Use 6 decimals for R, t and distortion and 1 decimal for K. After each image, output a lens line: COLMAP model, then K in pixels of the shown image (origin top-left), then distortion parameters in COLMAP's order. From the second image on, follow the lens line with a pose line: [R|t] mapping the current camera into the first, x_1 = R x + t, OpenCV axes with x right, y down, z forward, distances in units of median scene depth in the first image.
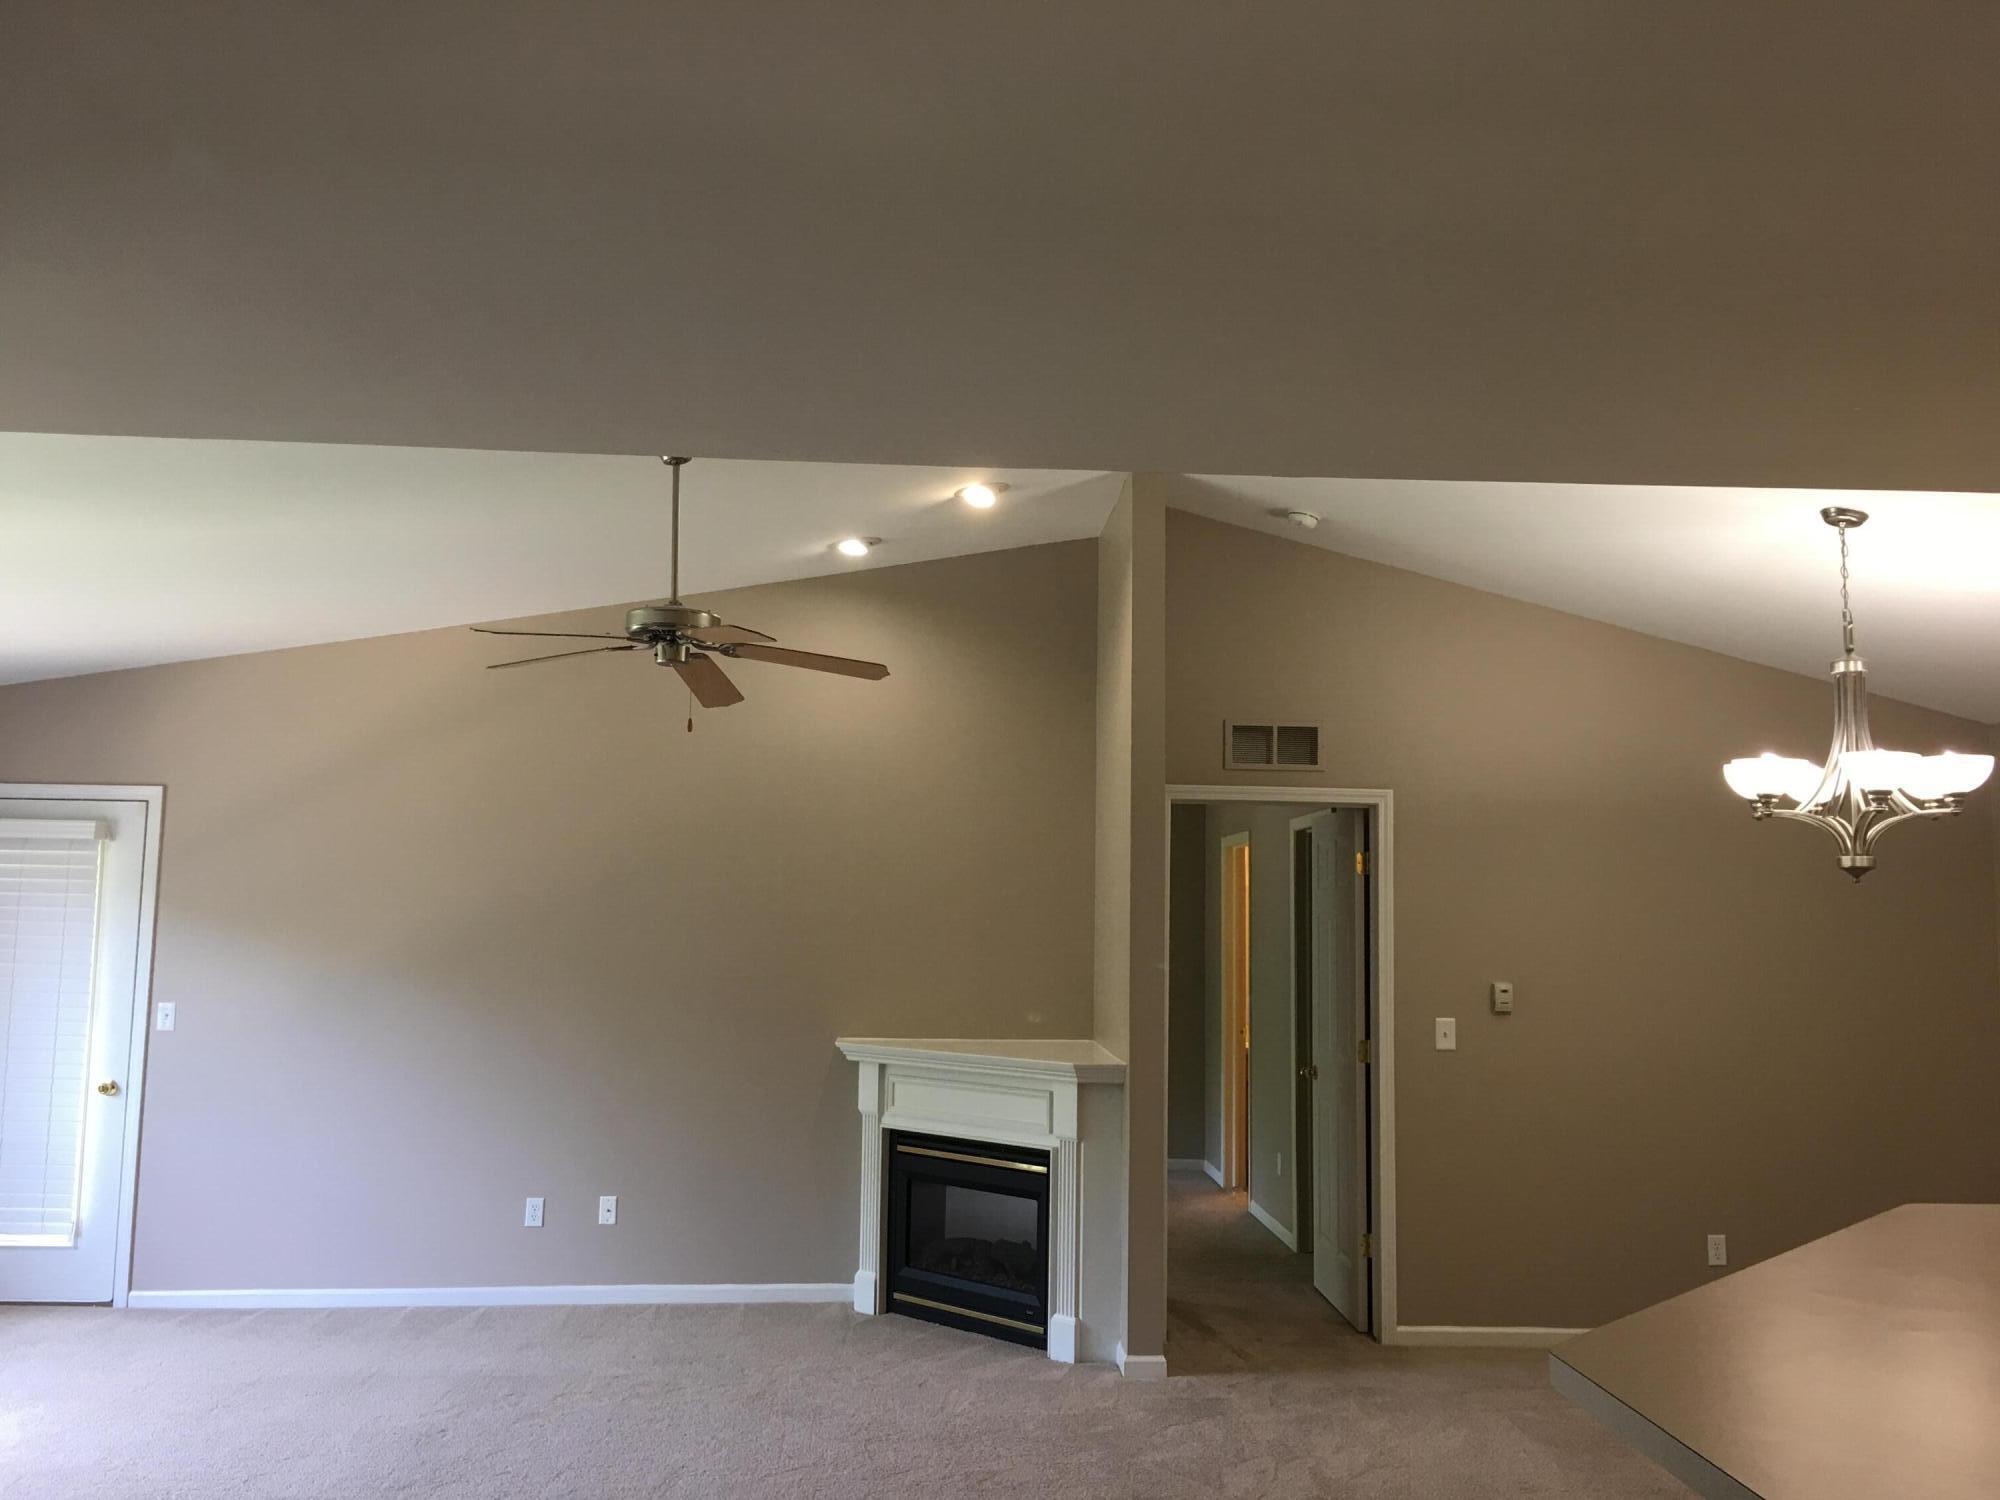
lens RADIAL K [[1732.8, 0, 1000.0], [0, 1732.8, 750.0], [0, 0, 1]] dist [0.212154, 0.000225]
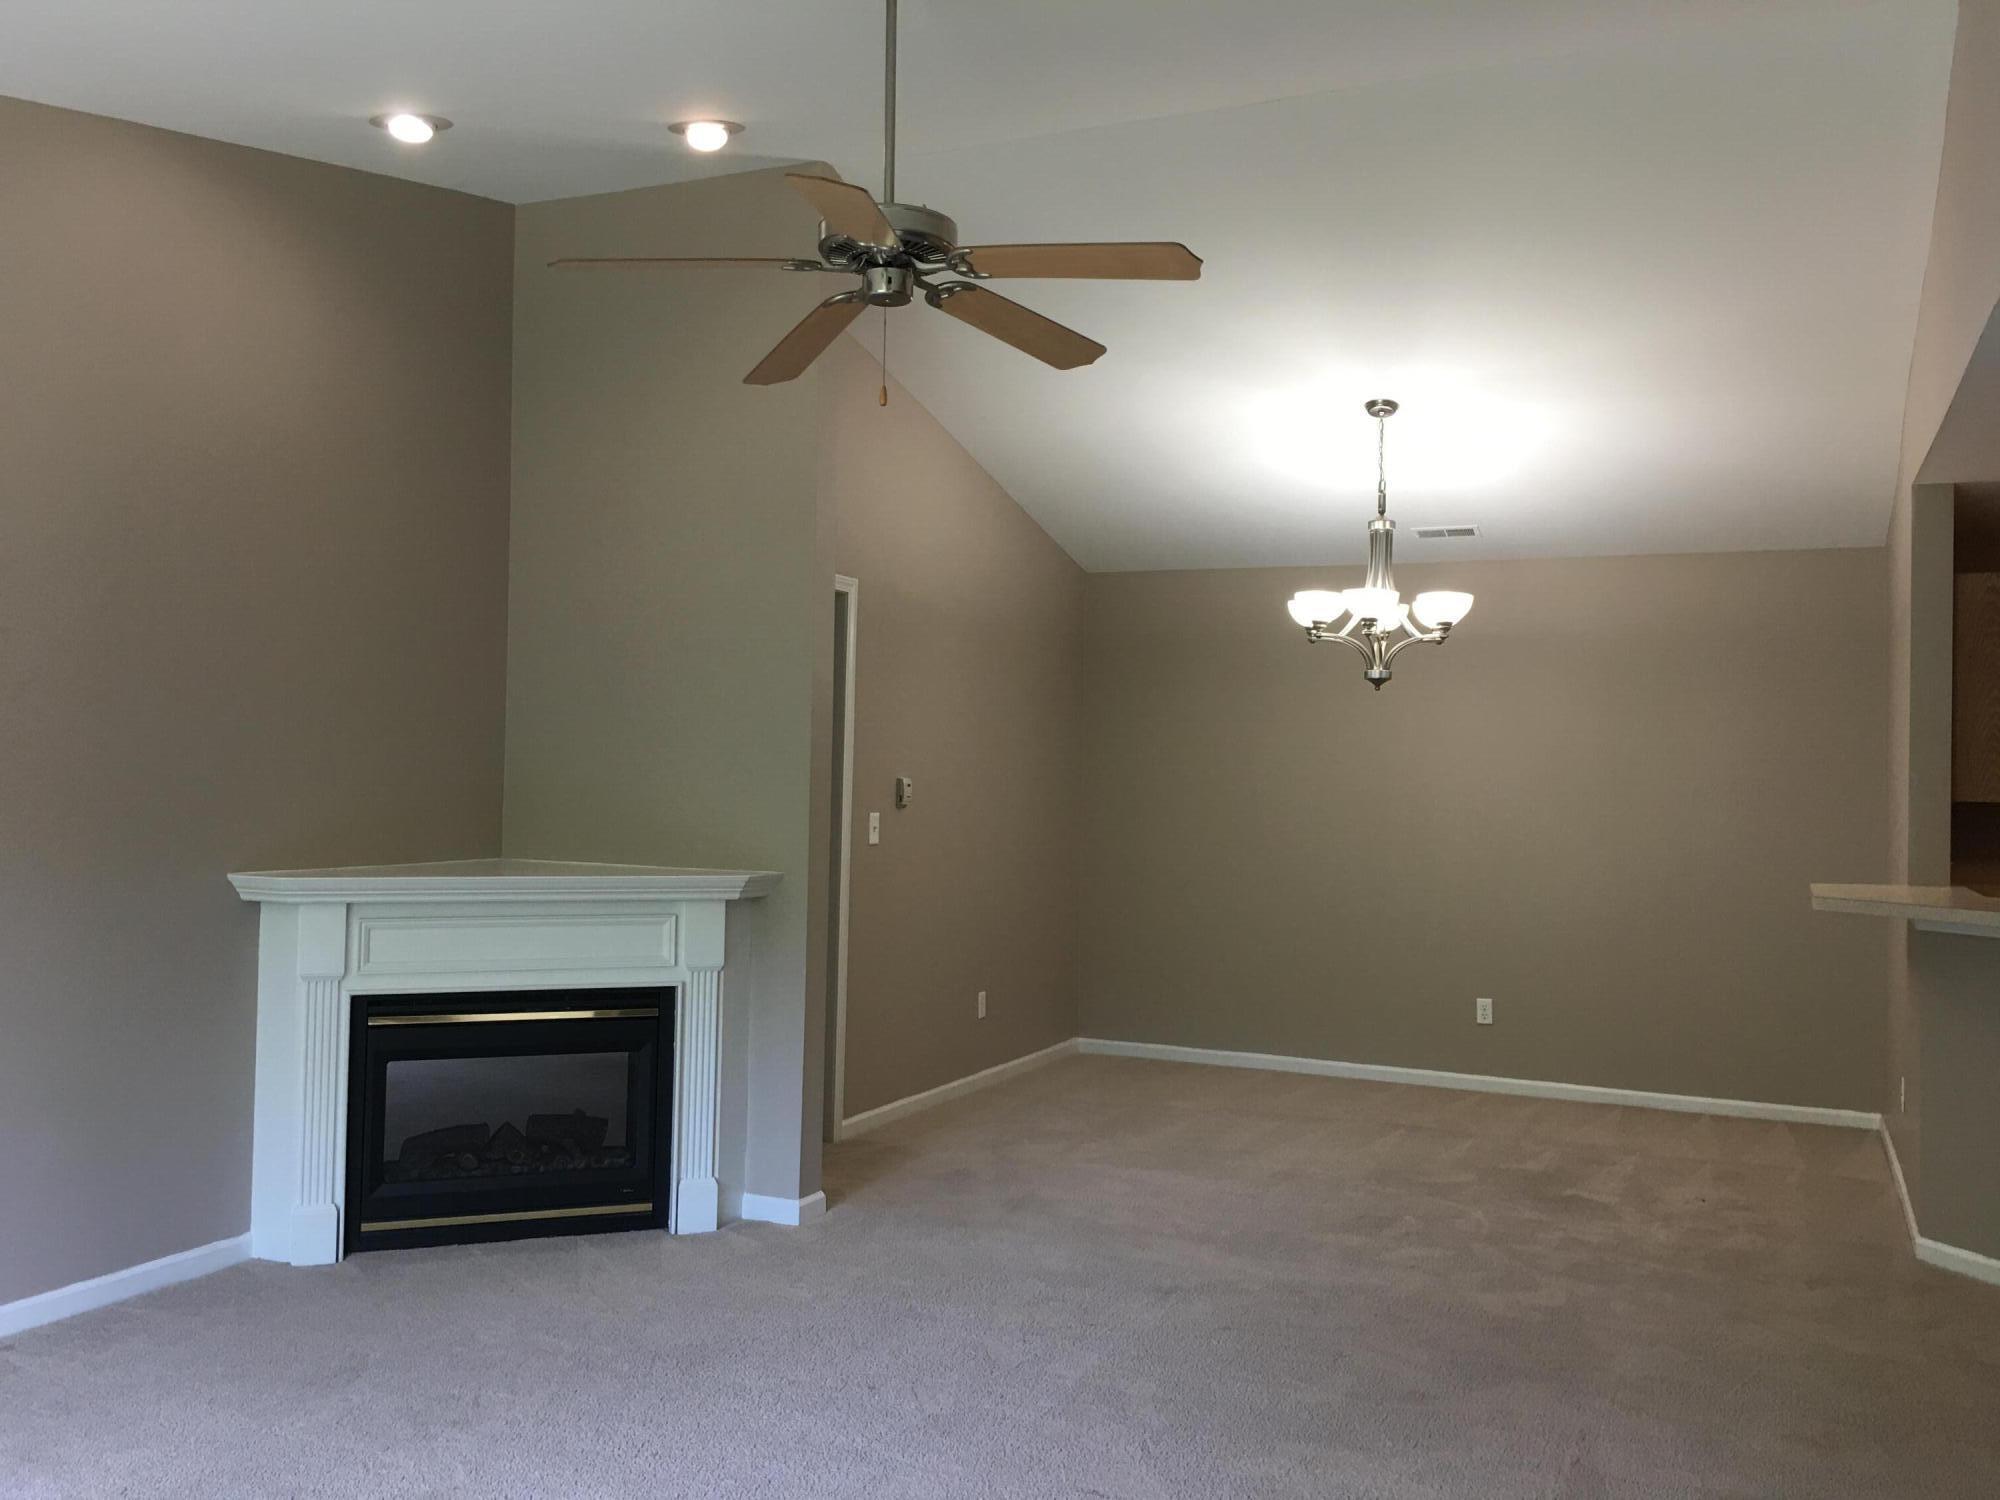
lens RADIAL K [[1733.9, 0, 1005.9], [0, 1733.9, 741.4], [0, 0, 1]] dist [0.094346, -0.111013]
pose [[0.429218, 0.021564, 0.902944, -0.611443], [-0.101176, 0.994571, 0.024342, 0.082399], [-0.897516, -0.101804, 0.429069, 0.530010]]
